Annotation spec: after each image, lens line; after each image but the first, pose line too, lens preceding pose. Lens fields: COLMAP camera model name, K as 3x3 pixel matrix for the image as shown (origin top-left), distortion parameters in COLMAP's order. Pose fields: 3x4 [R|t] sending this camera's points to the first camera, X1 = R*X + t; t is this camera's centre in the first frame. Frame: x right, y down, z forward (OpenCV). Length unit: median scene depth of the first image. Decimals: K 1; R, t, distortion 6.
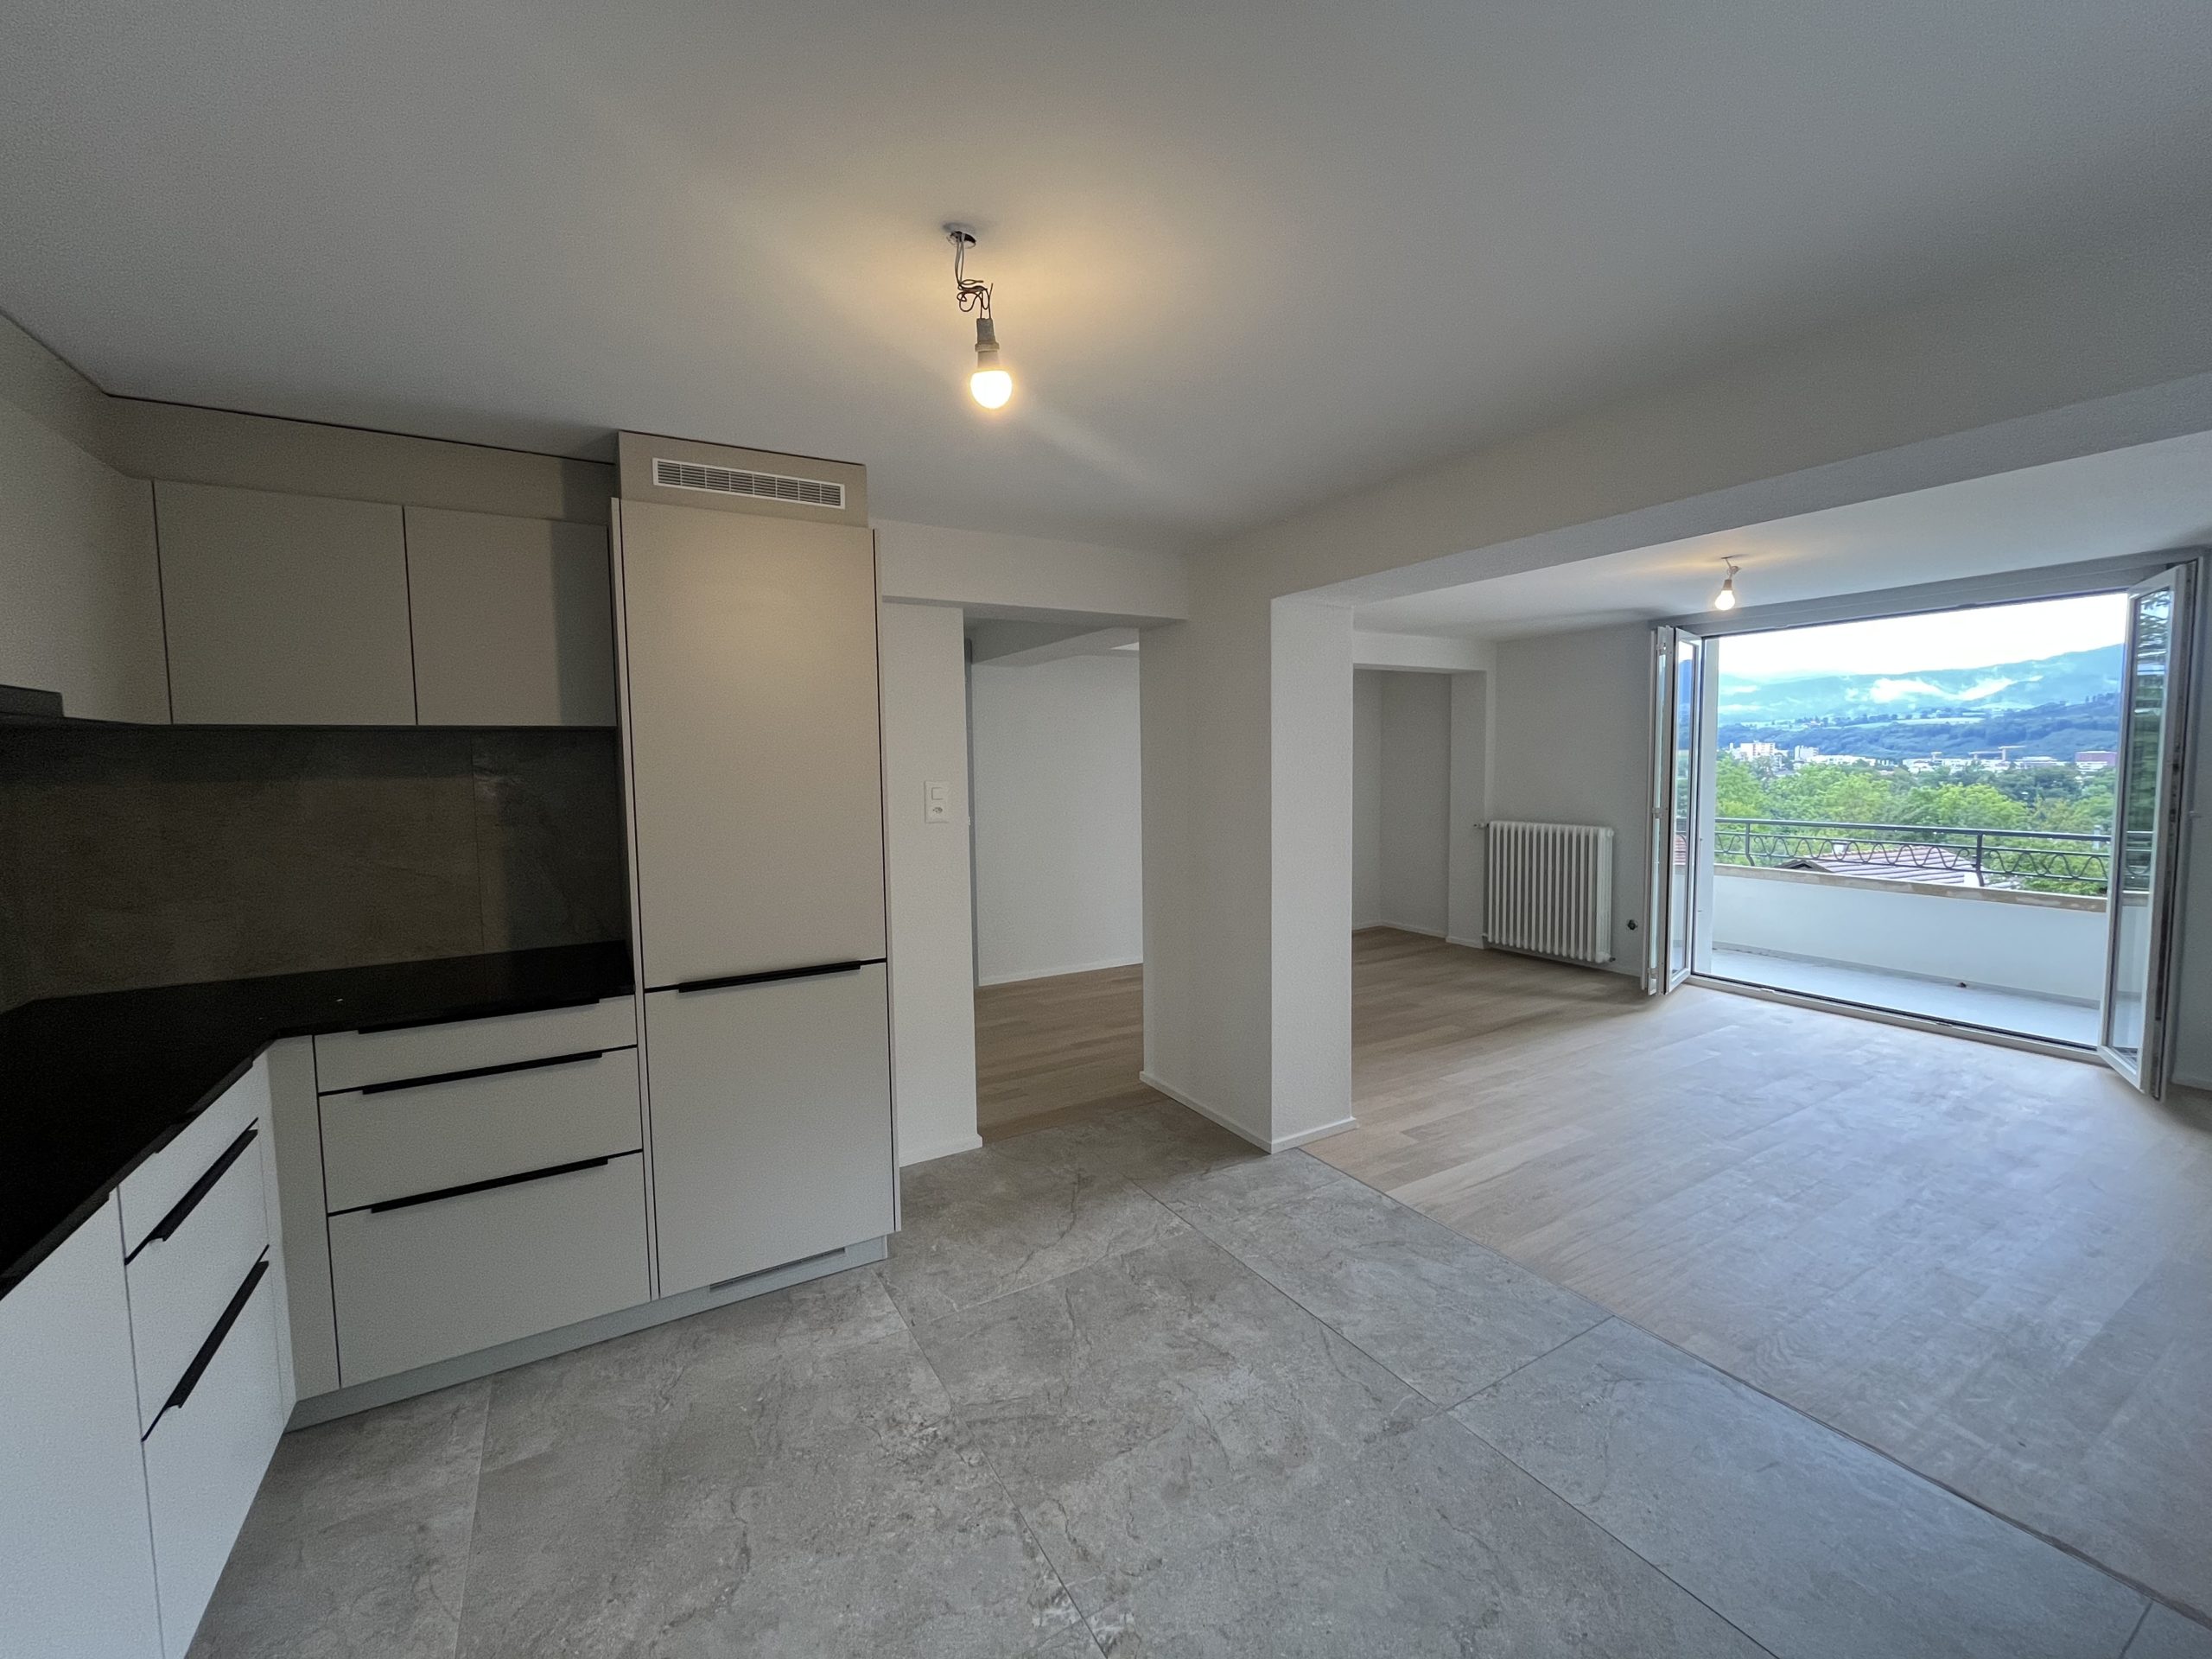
lens RADIAL K [[888.7, 0, 1093.5], [0, 888.7, 819.4], [0, 0, 1]] dist [-0.001066, 0.000343]
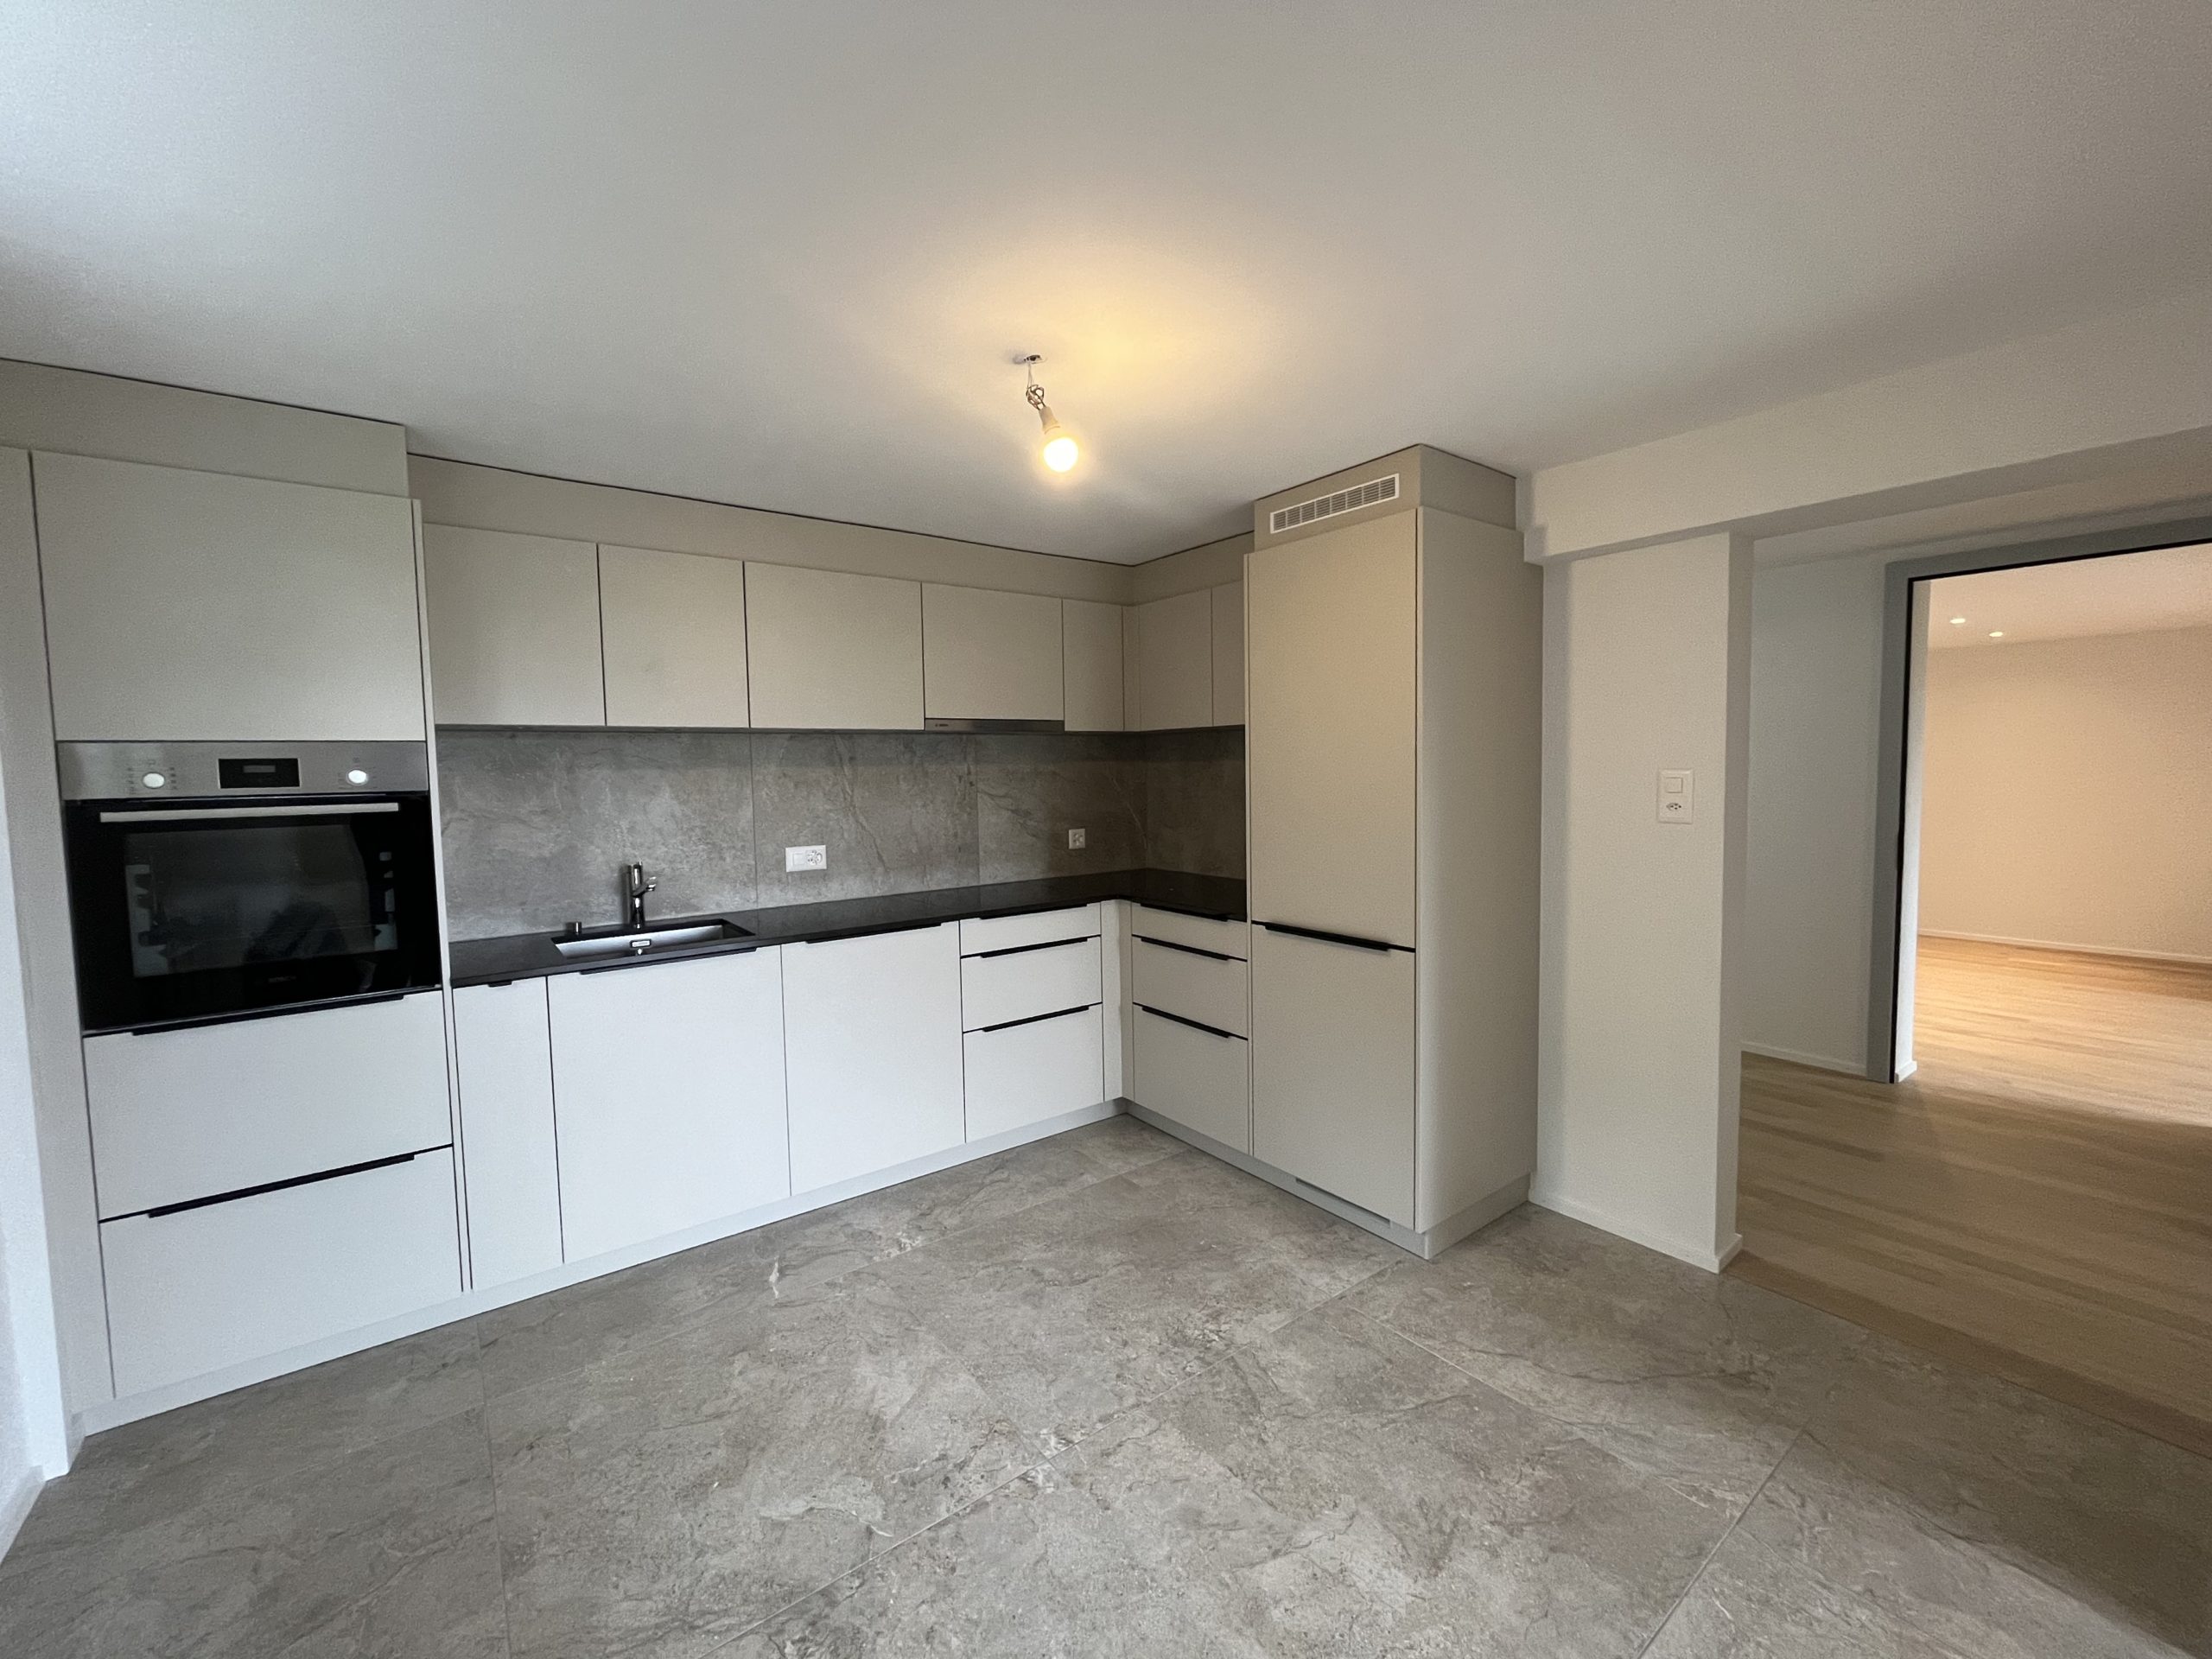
lens RADIAL K [[896.0, 0, 1104.1], [0, 896.0, 821.2], [0, 0, 1]] dist [0.002400, -0.001234]
pose [[0.124463, 0.075745, -0.989329, 0.813512], [-0.051300, 0.996240, 0.069821, -0.040995], [0.990897, 0.042063, 0.127881, 0.628485]]
